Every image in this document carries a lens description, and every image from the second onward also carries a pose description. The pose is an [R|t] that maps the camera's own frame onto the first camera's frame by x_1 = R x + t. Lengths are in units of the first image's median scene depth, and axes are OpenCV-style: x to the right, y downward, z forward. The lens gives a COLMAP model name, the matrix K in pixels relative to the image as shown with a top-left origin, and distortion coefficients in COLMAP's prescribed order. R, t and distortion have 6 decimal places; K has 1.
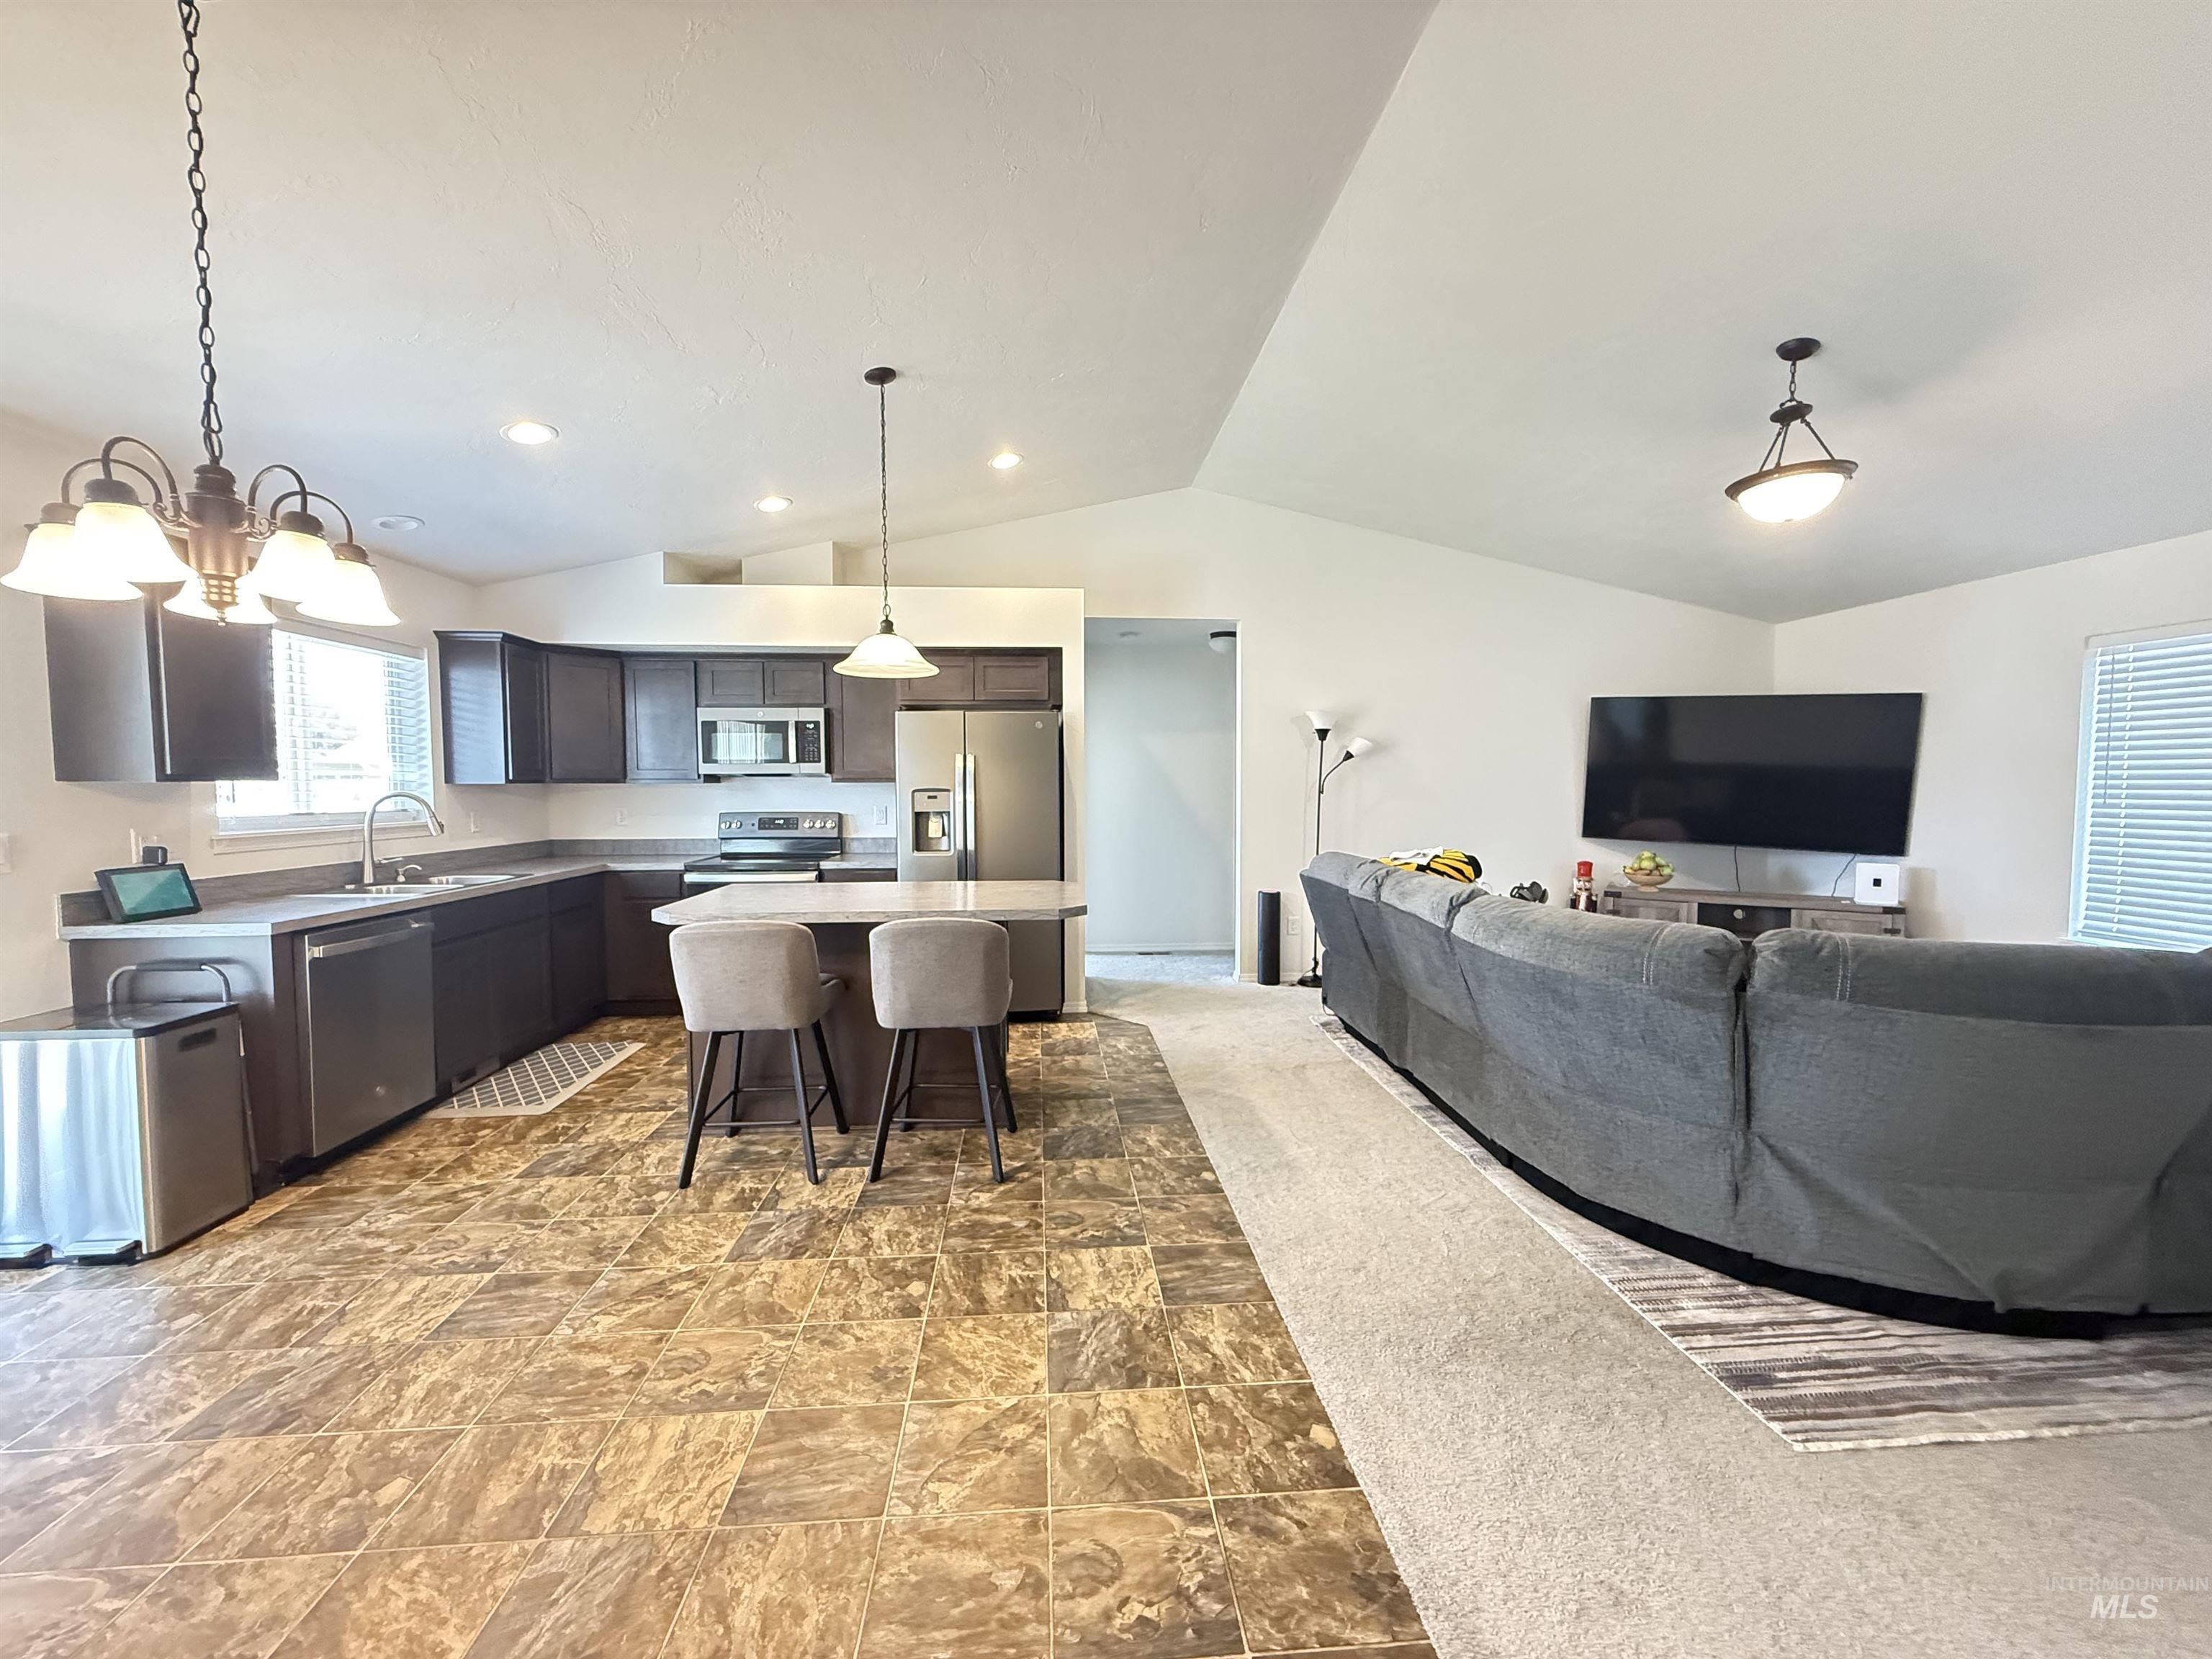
lens RADIAL K [[880.7, 0, 1101.3], [0, 880.7, 829.4], [0, 0, 1]] dist [0.000593, -0.000206]
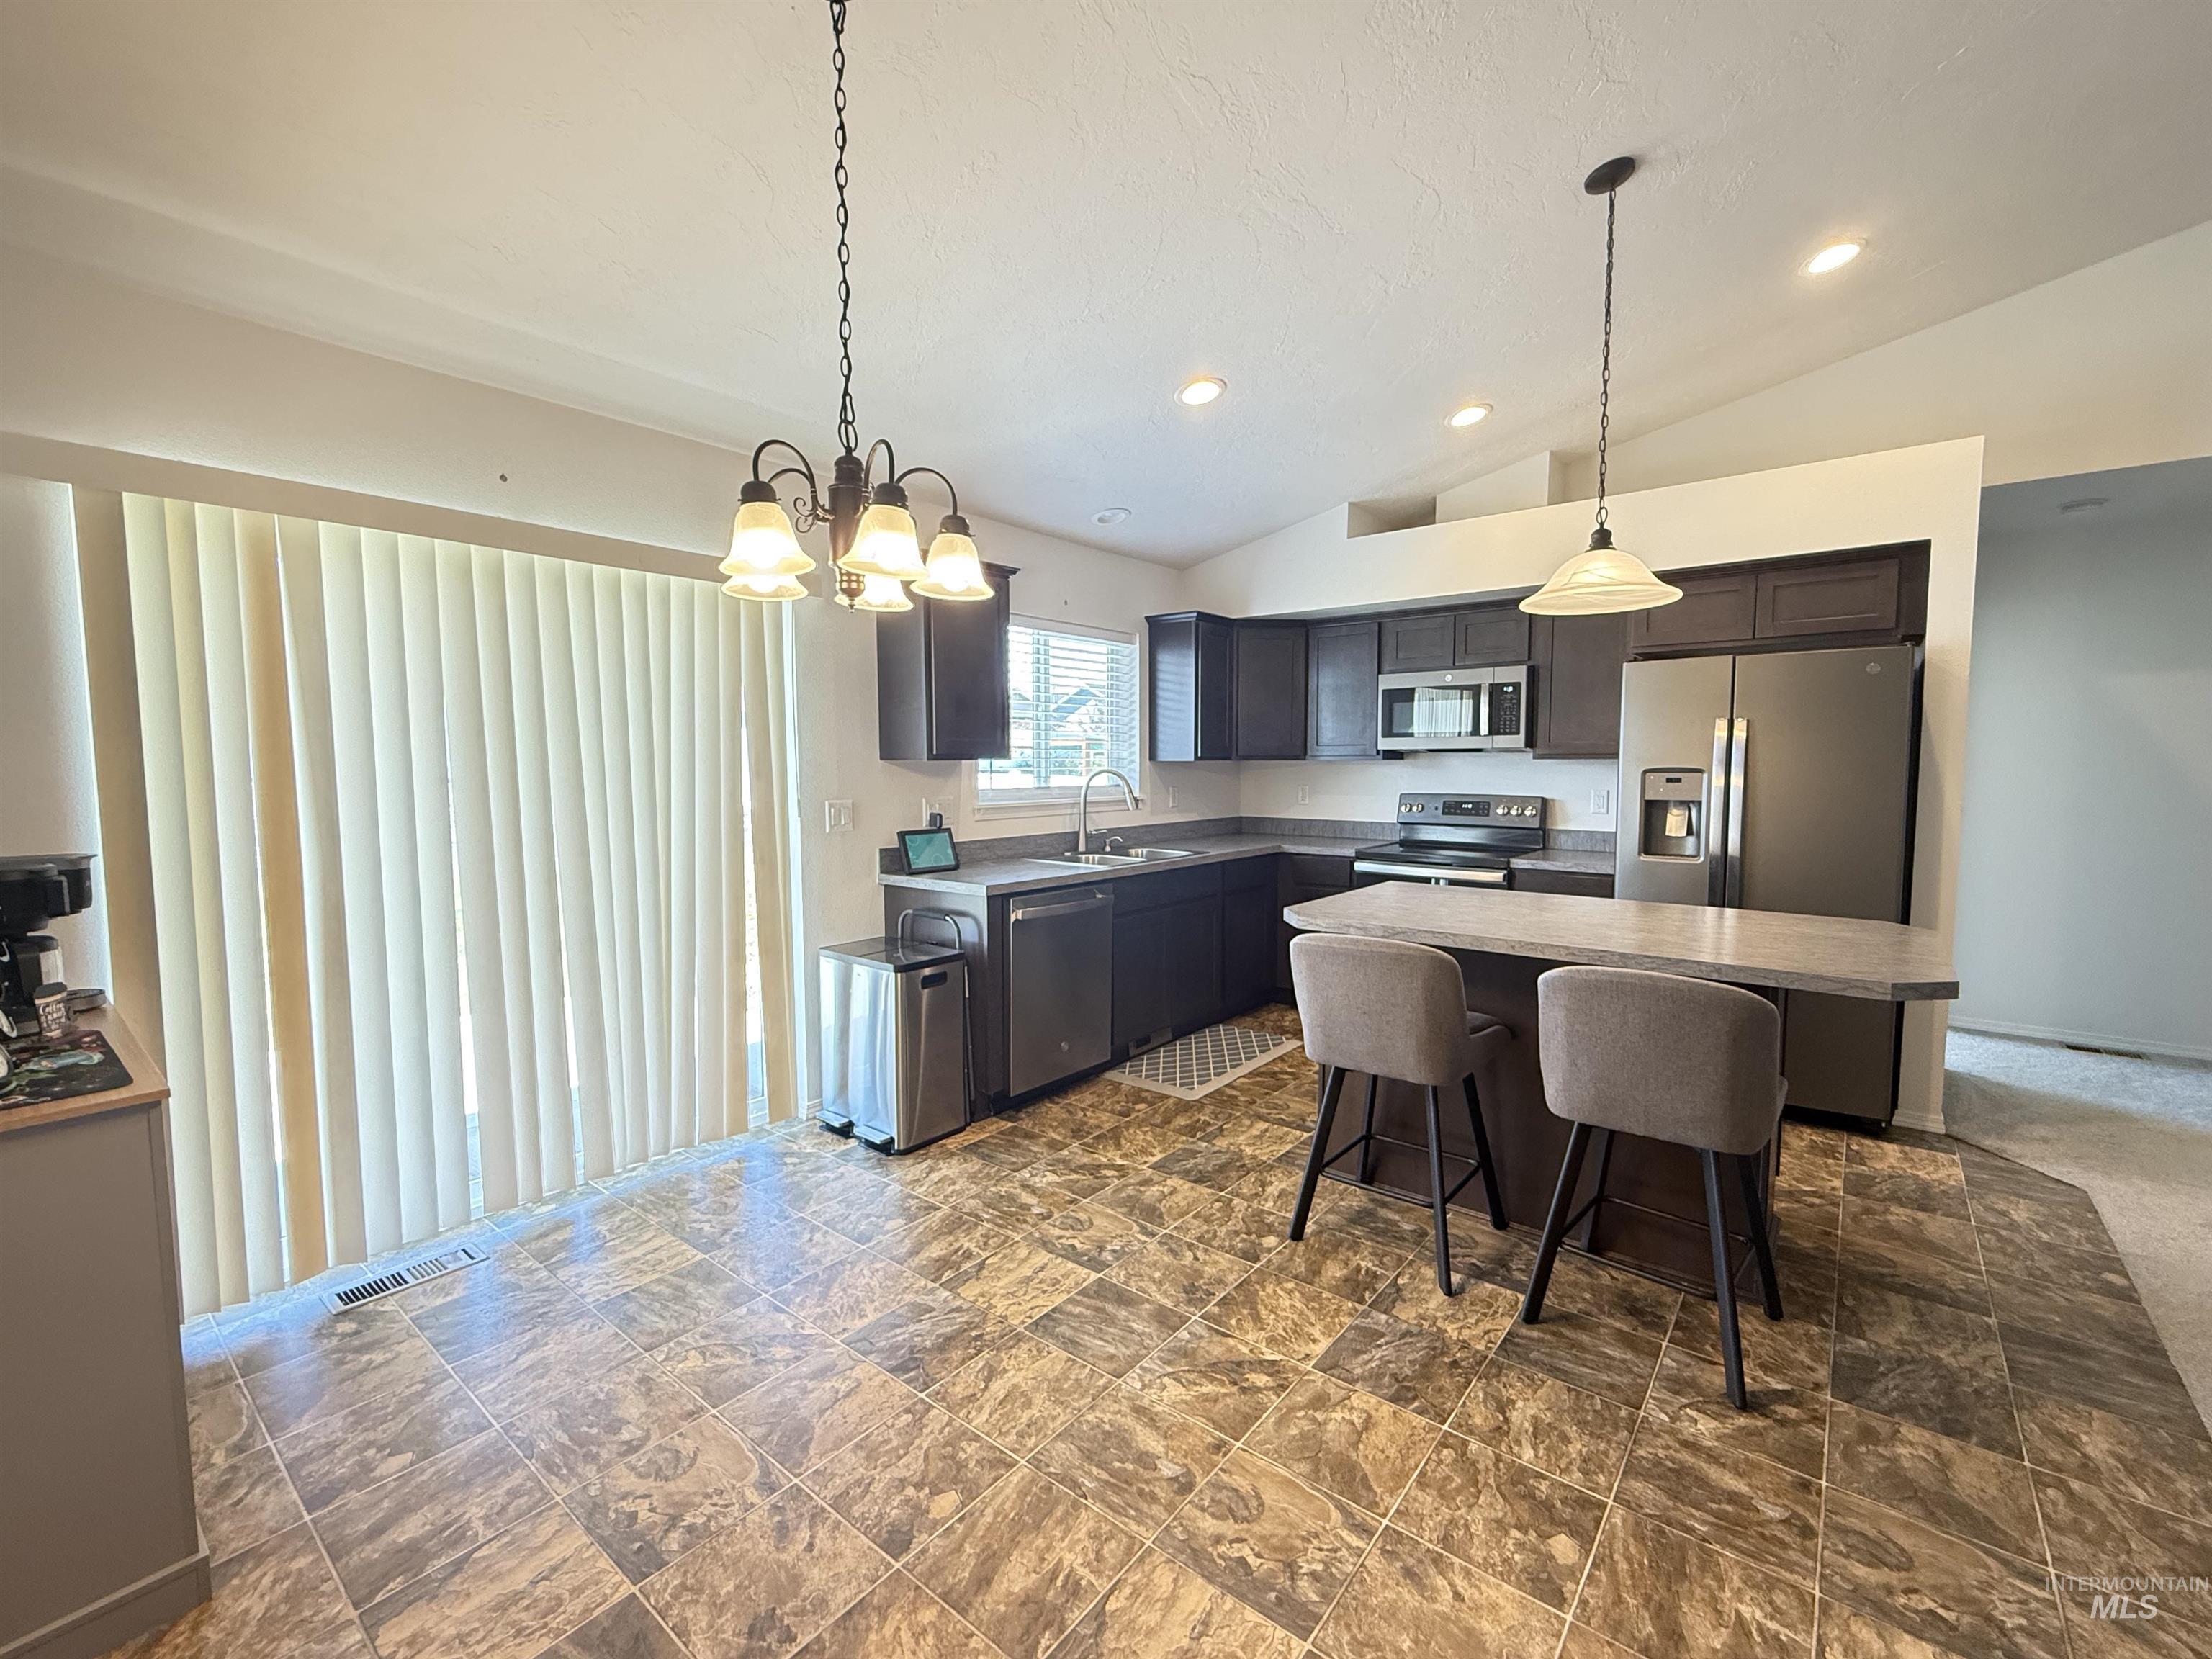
lens RADIAL K [[939.6, 0, 1106.0], [0, 939.6, 829.5], [0, 0, 1]] dist [0.000881, 0.000066]
pose [[0.728491, 0.051032, -0.683152, -0.008188], [-0.034788, 0.998691, 0.037506, -0.015325], [0.684171, -0.003558, 0.729313, 0.210856]]
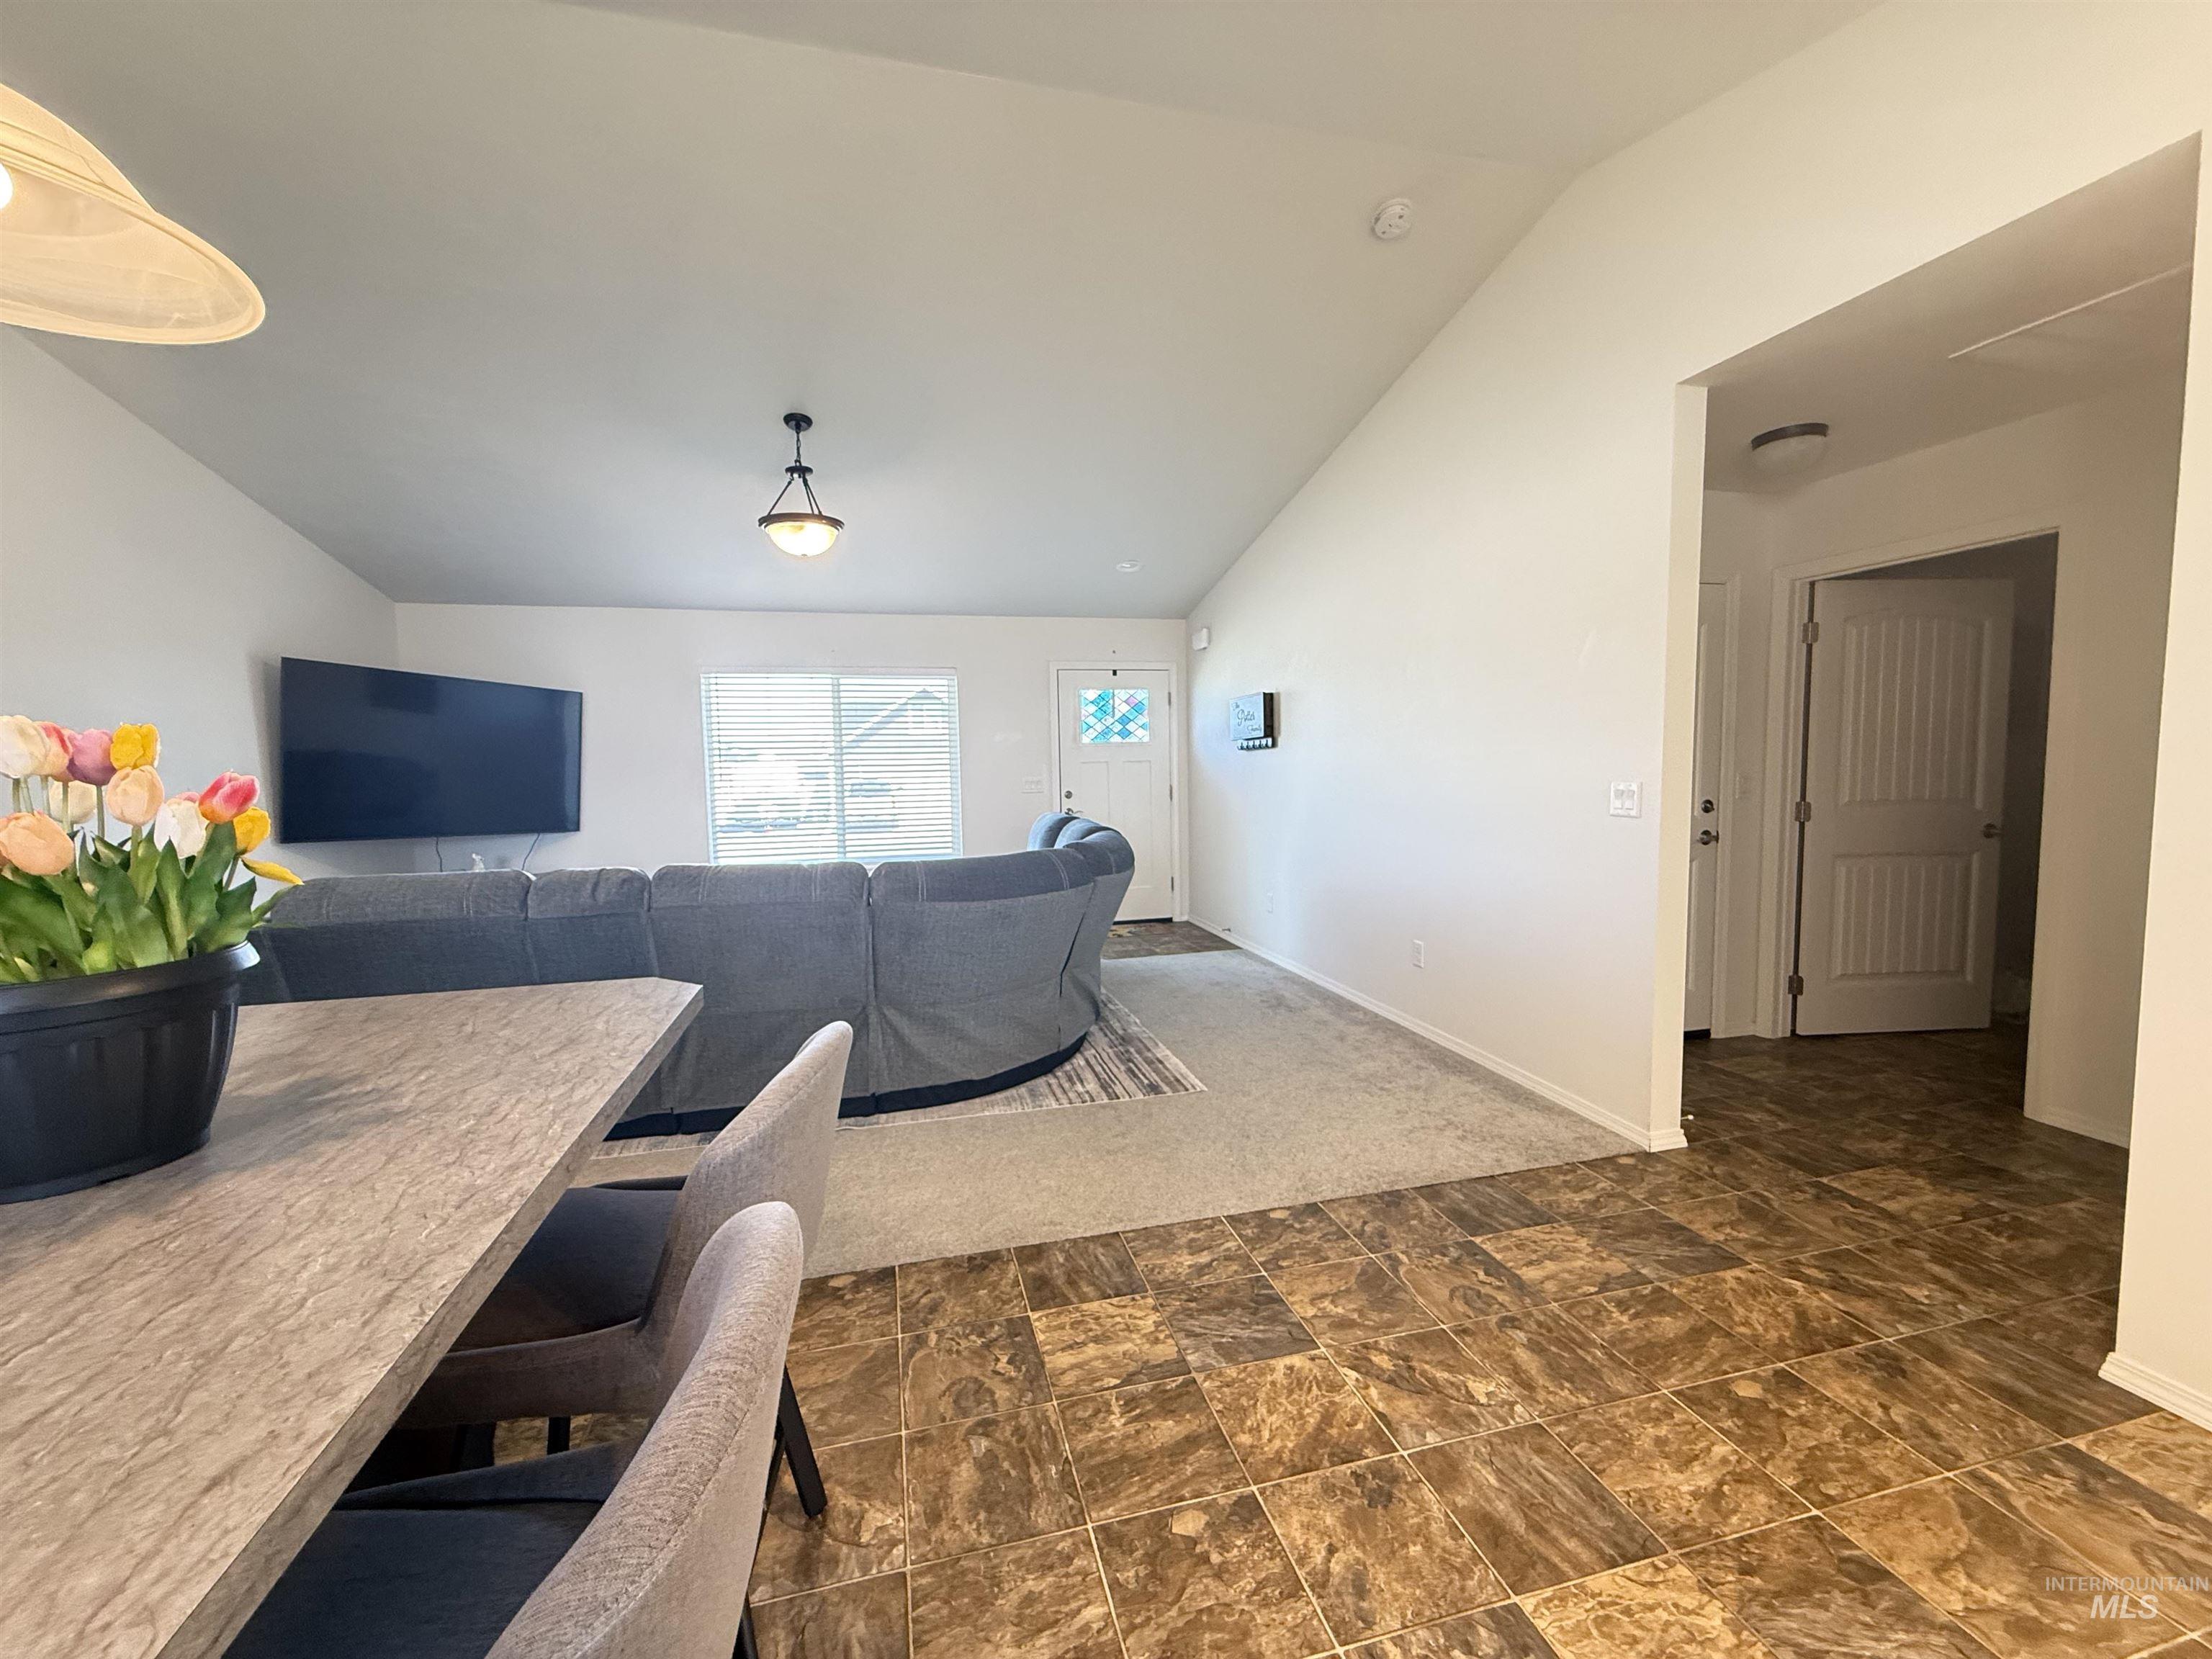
lens RADIAL K [[880.7, 0, 1101.3], [0, 880.7, 829.4], [0, 0, 1]] dist [0.000593, -0.000206]
pose [[-0.173523, -0.066634, 0.982573, -0.621044], [0.069020, 0.994432, 0.079627, -0.028115], [-0.982408, 0.081634, -0.167958, 0.882692]]
